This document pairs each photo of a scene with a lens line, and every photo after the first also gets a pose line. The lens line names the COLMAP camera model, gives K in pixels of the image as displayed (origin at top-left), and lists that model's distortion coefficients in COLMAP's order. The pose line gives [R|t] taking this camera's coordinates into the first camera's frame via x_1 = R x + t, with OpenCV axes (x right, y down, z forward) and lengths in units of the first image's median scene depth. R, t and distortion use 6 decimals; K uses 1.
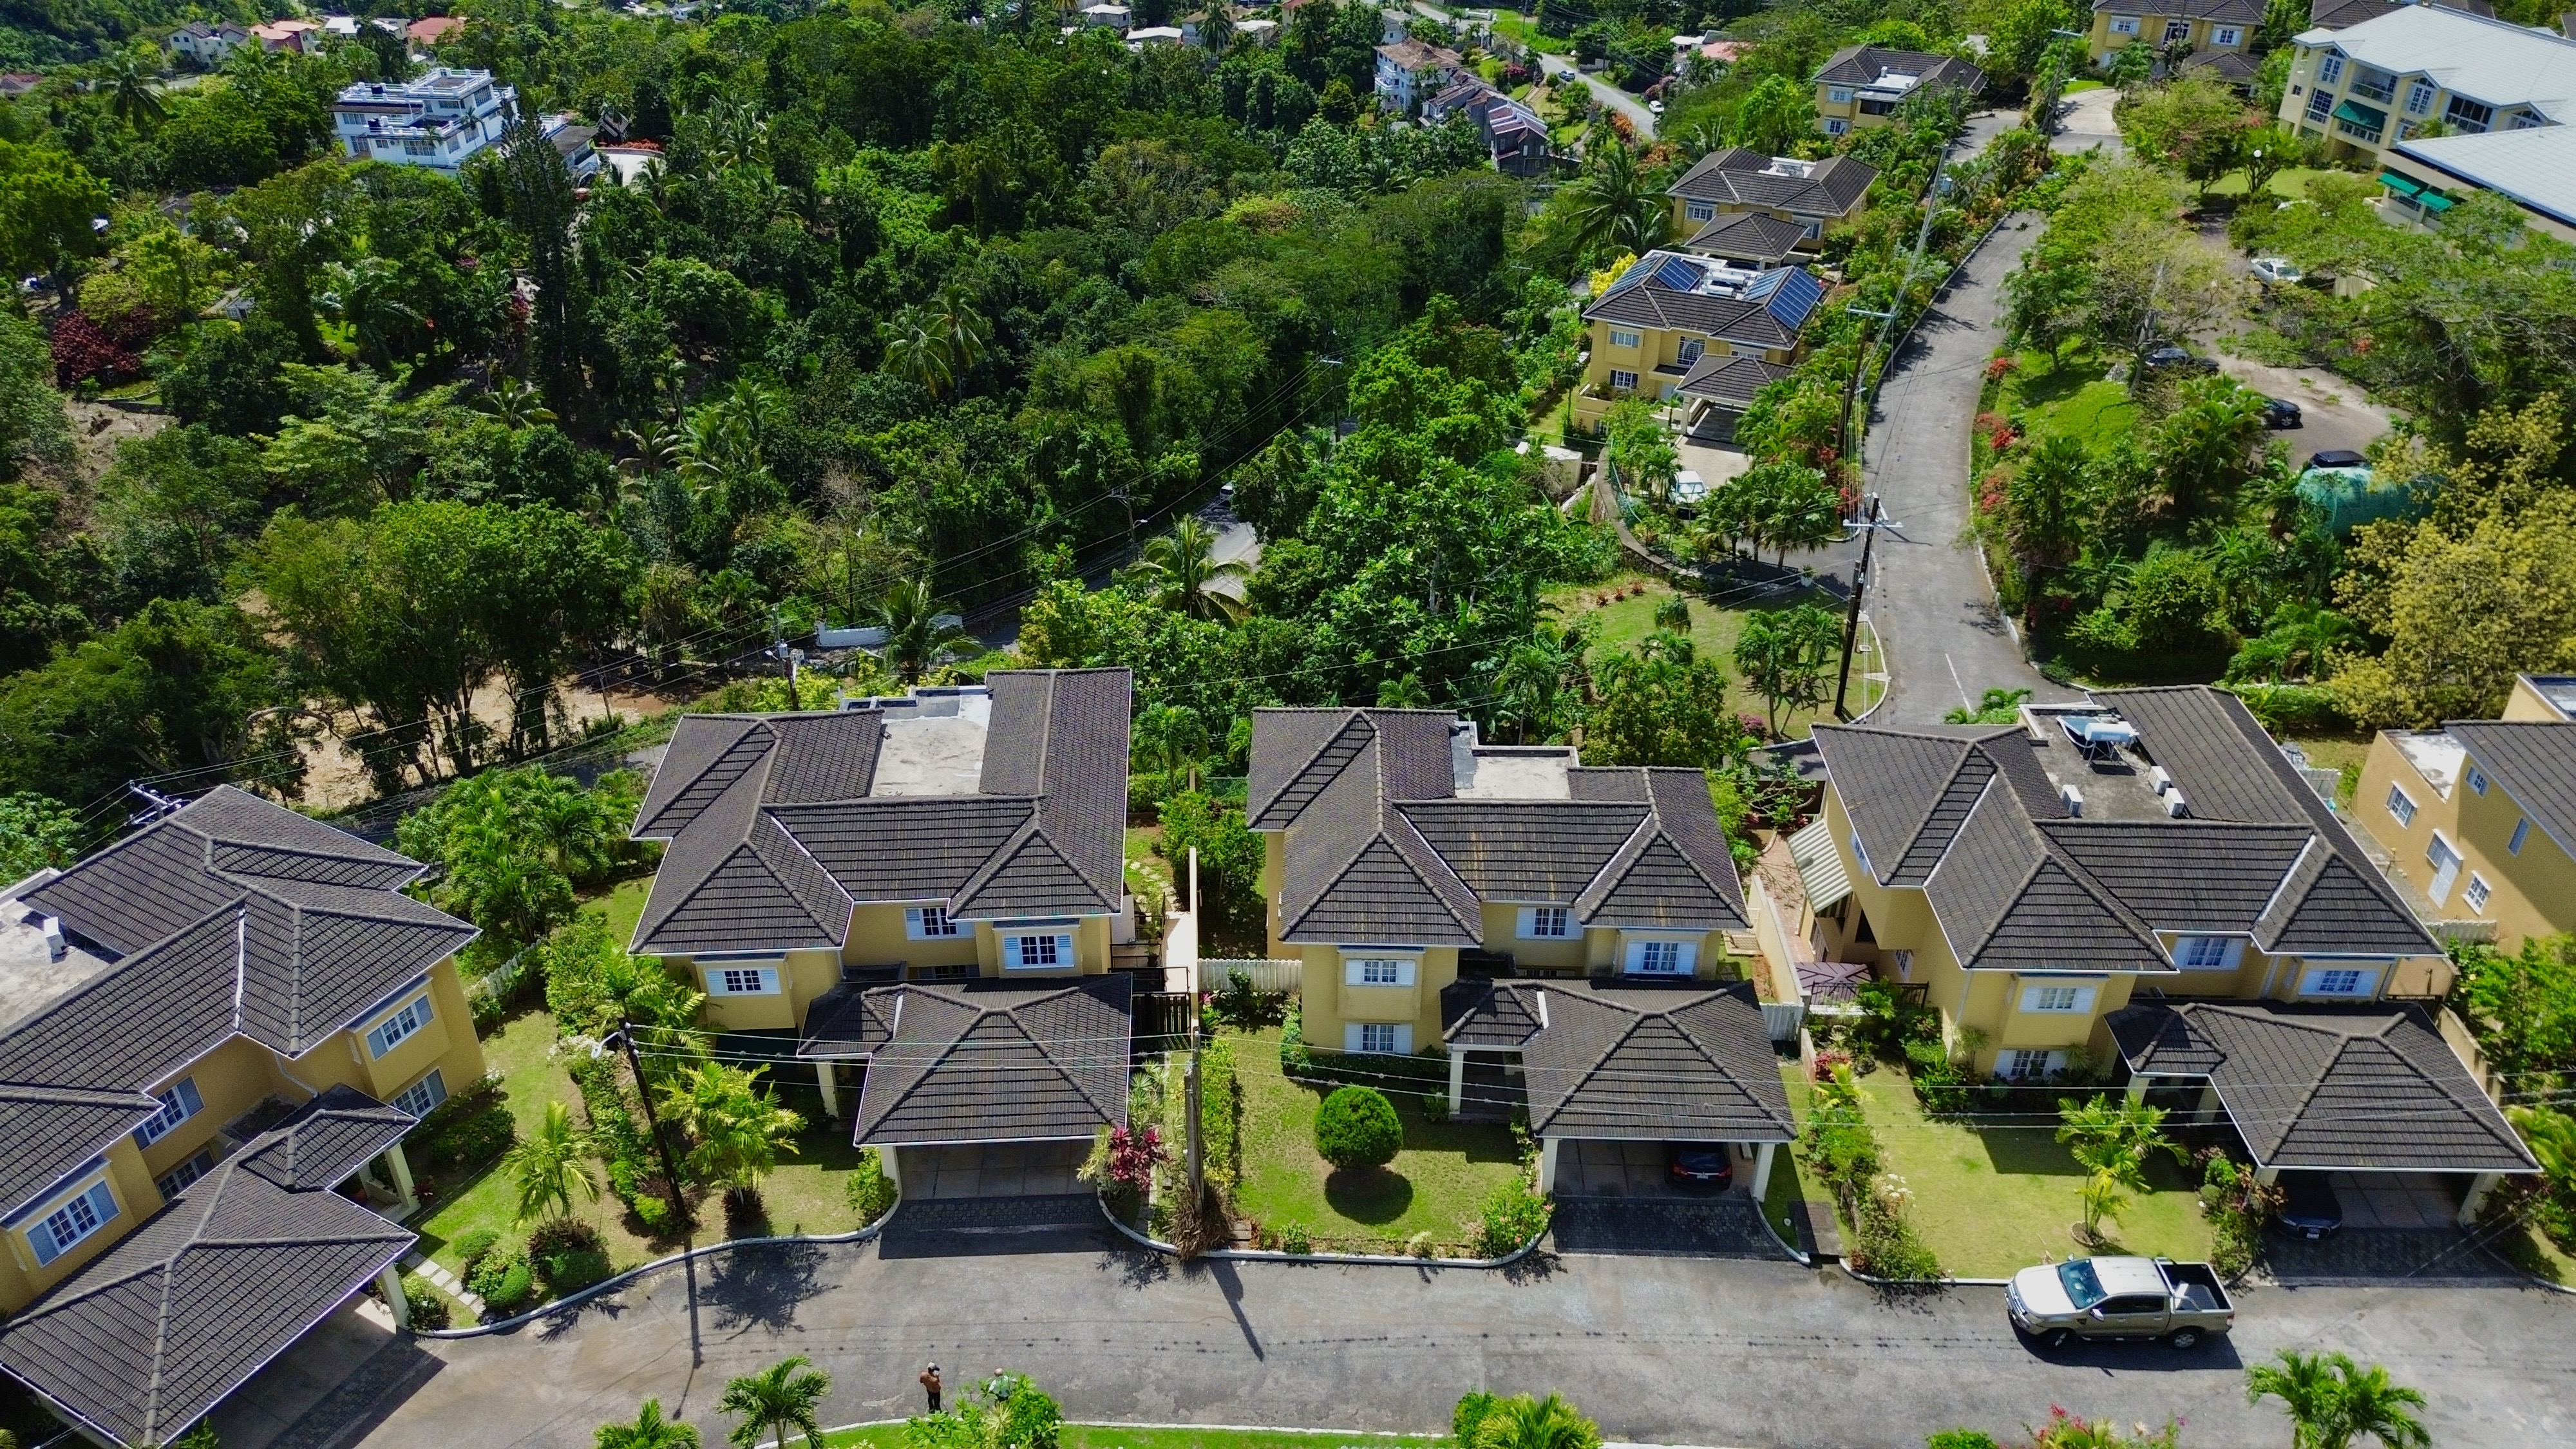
lens RADIAL K [[1899.7, 0, 1288.0], [0, 1899.7, 724.5], [0, 0, 1]] dist [0.091574, -0.104895]
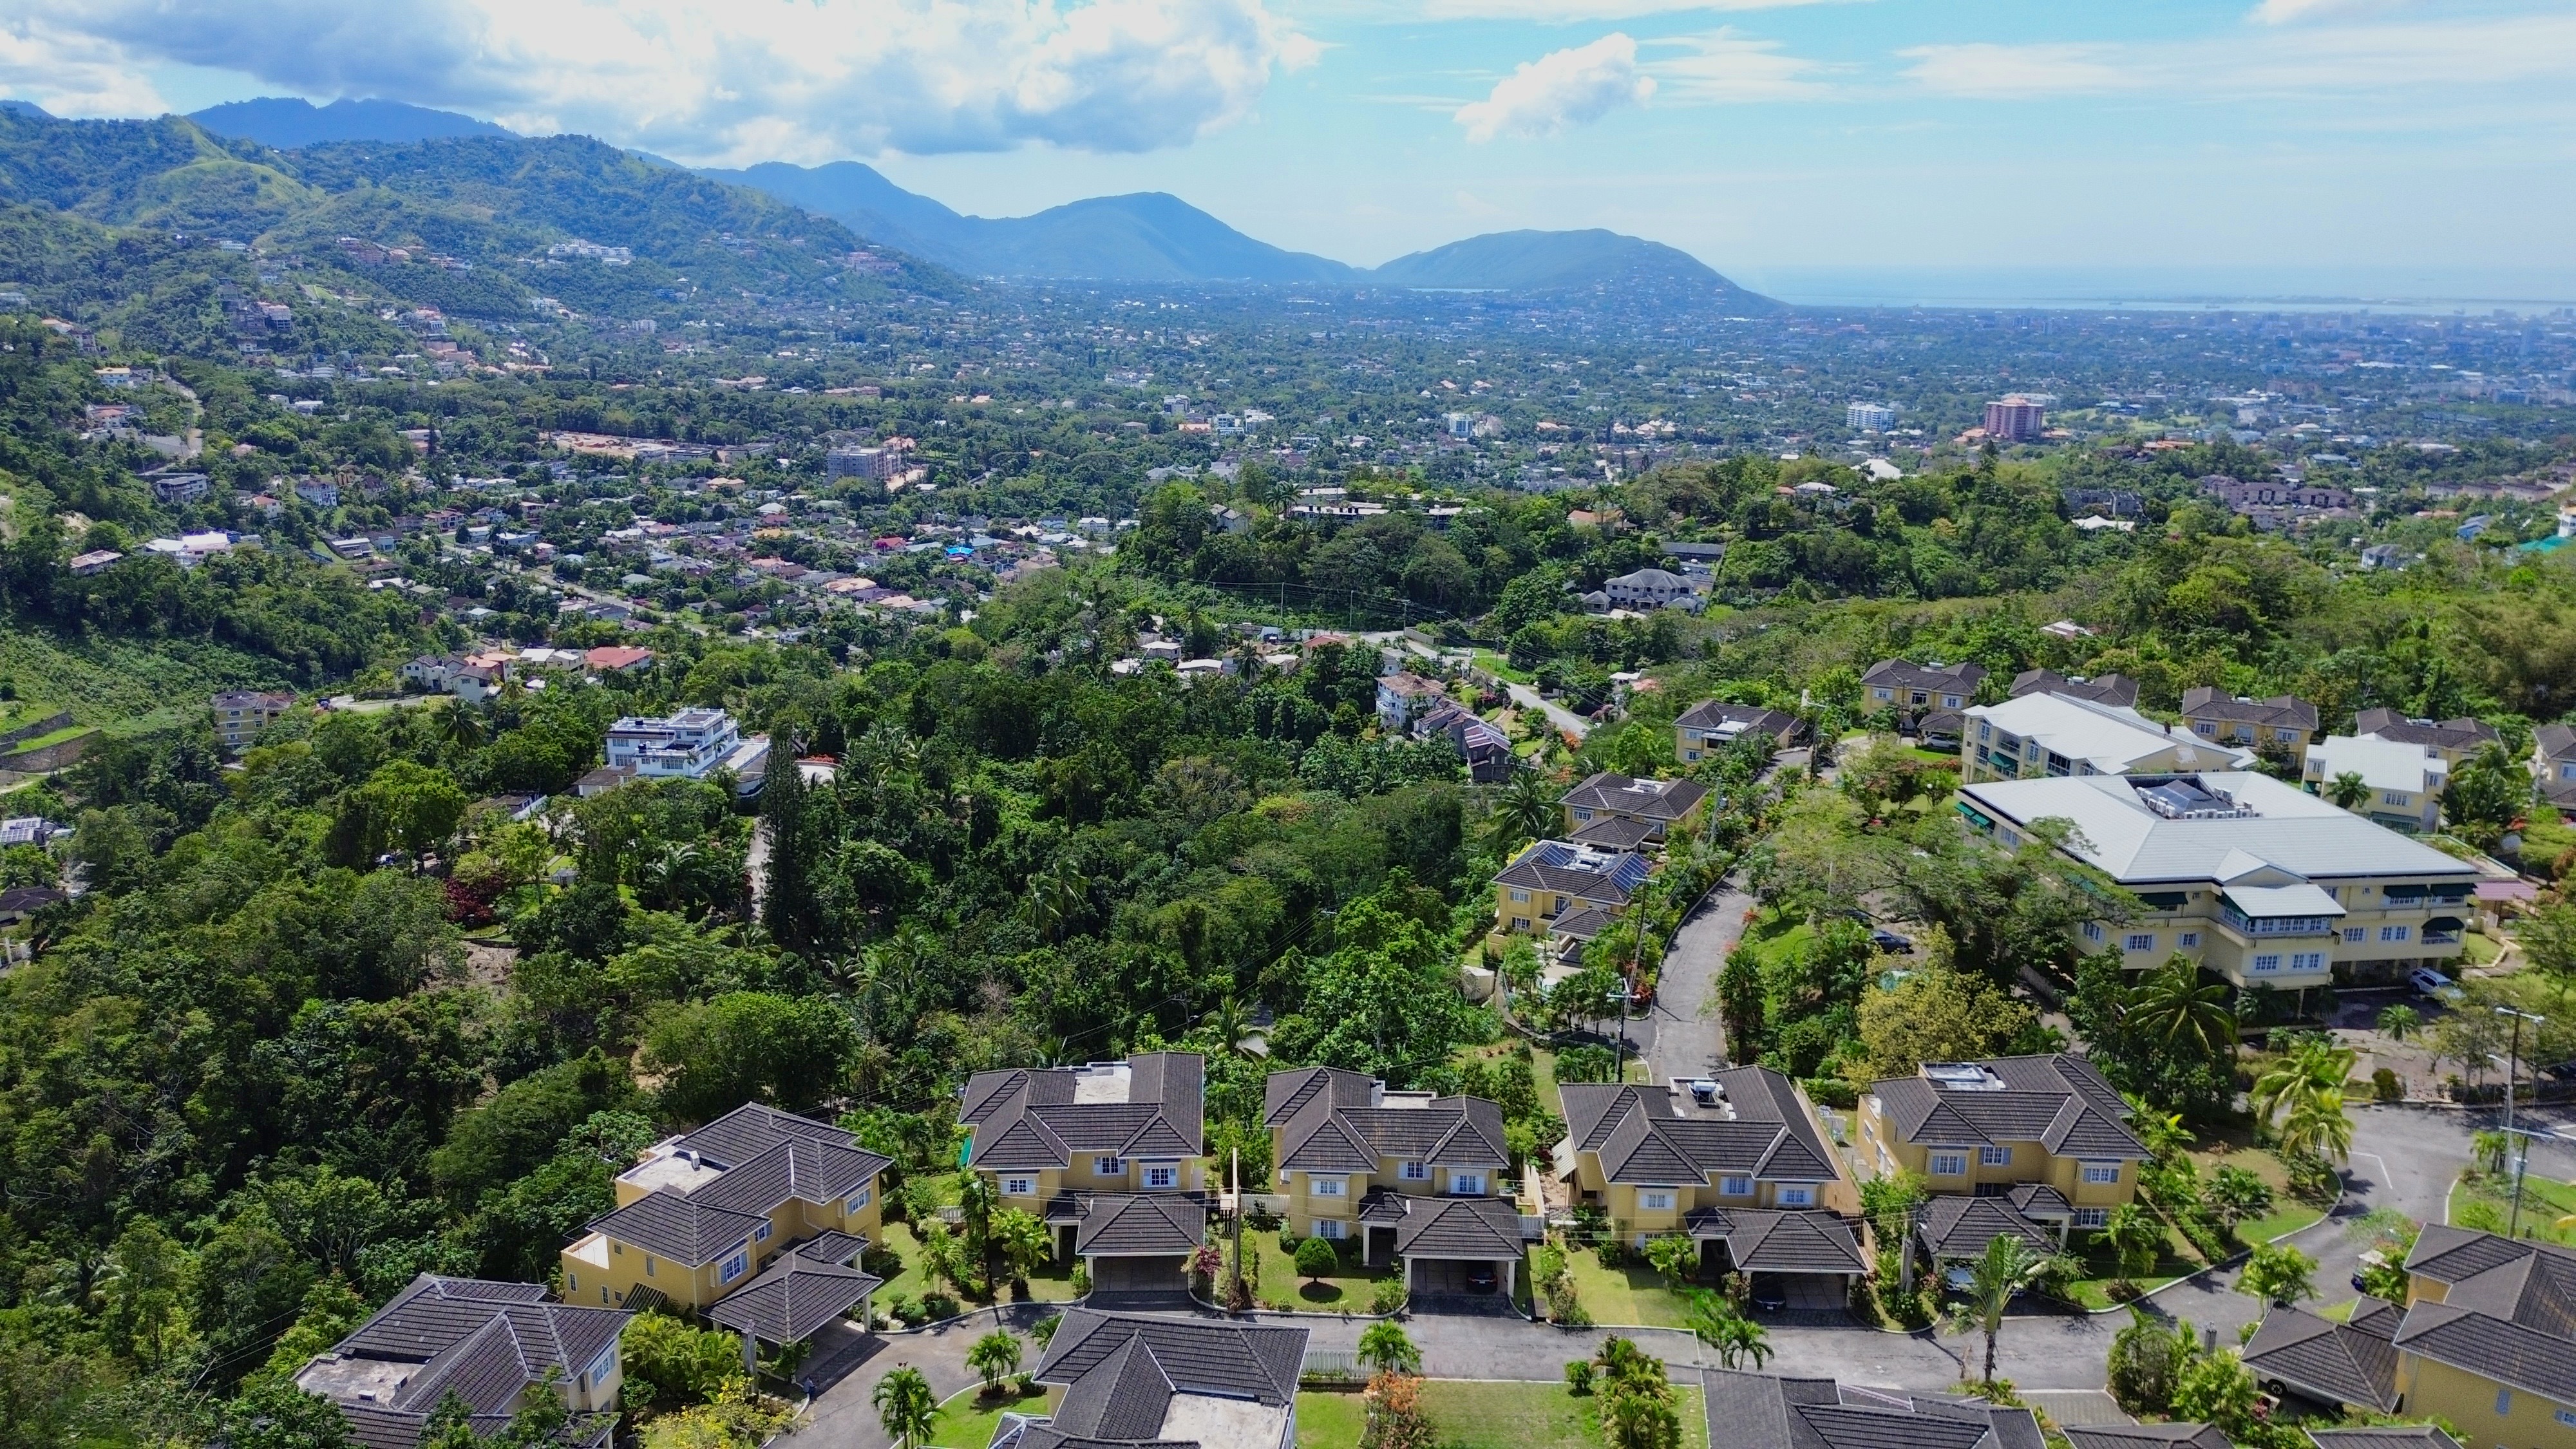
lens RADIAL K [[1899.7, 0, 1288.0], [0, 1899.7, 724.5], [0, 0, 1]] dist [0.091574, -0.104895]
pose [[0.999886, 0.006748, -0.013486, 0.011954], [-0.010426, 0.955466, -0.294919, 0.105027], [0.010895, 0.295026, 0.955427, -0.442074]]
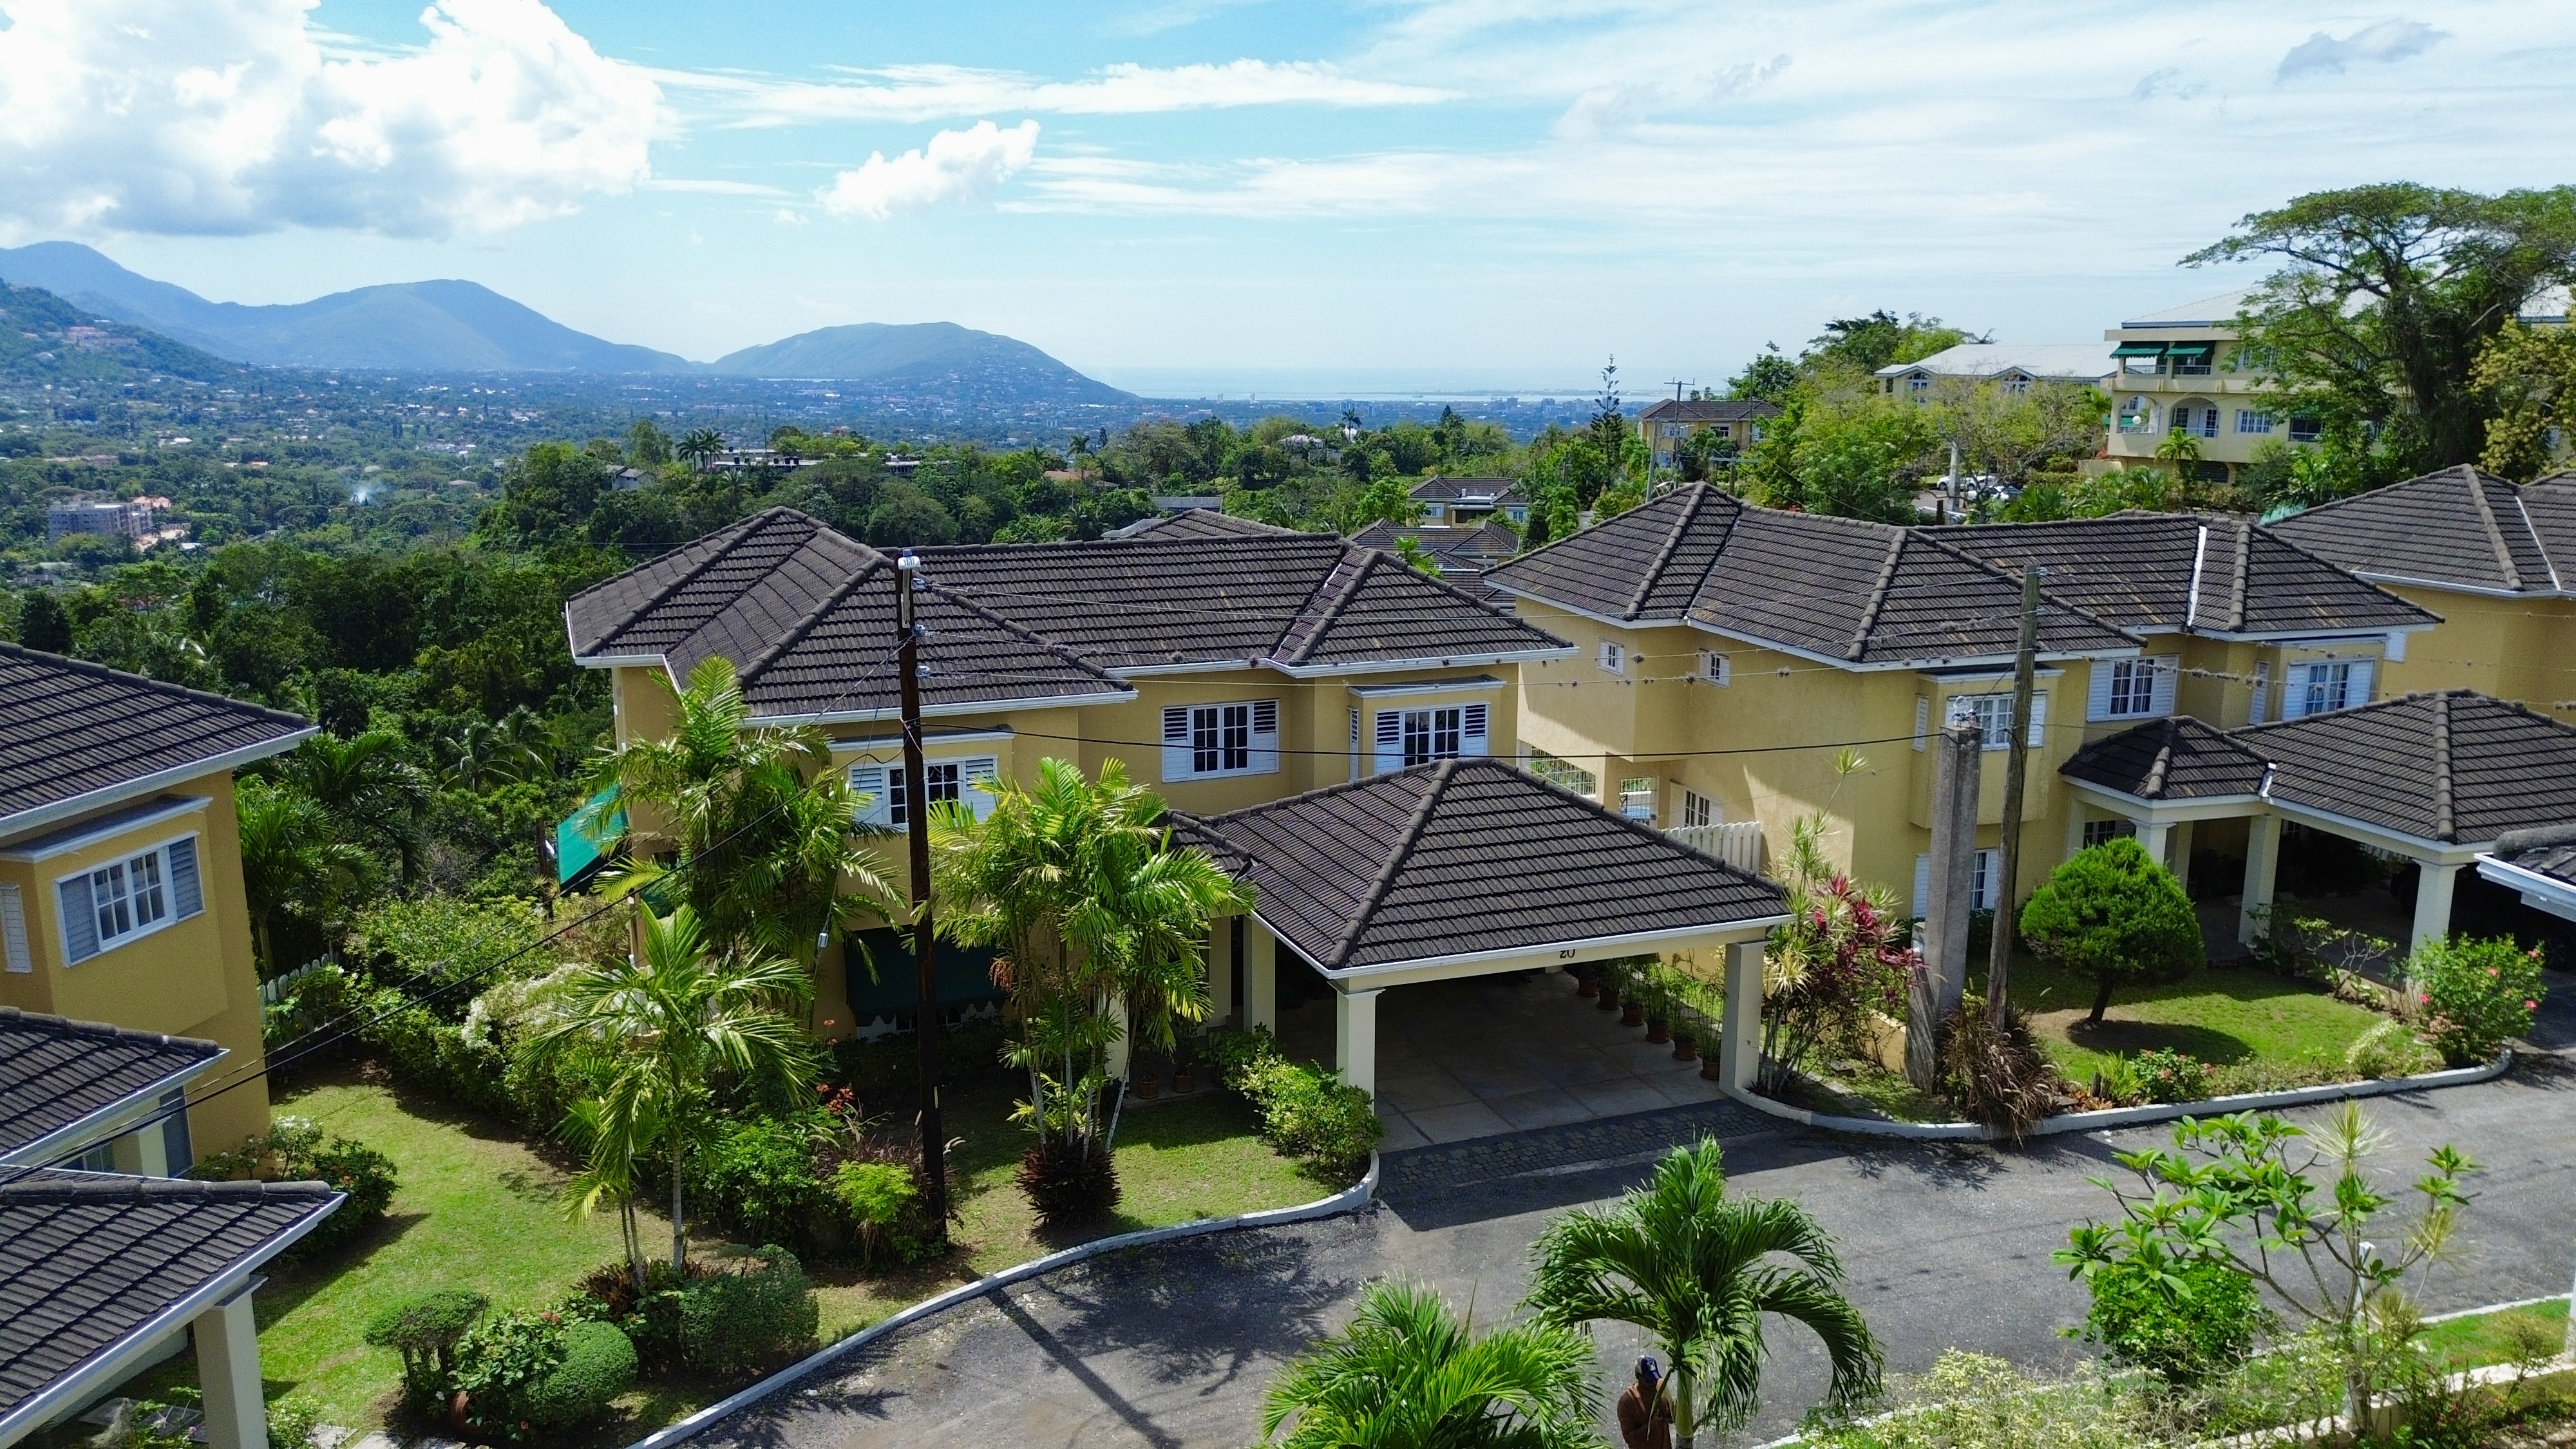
lens RADIAL K [[1867.4, 0, 1317.2], [0, 1867.4, 719.7], [0, 0, 1]] dist [0.073506, -0.073461]
pose [[0.943171, -0.061355, 0.326595, -0.137479], [0.171269, 0.931972, -0.319524, 0.113256], [-0.284772, 0.357302, 0.889517, 0.218863]]
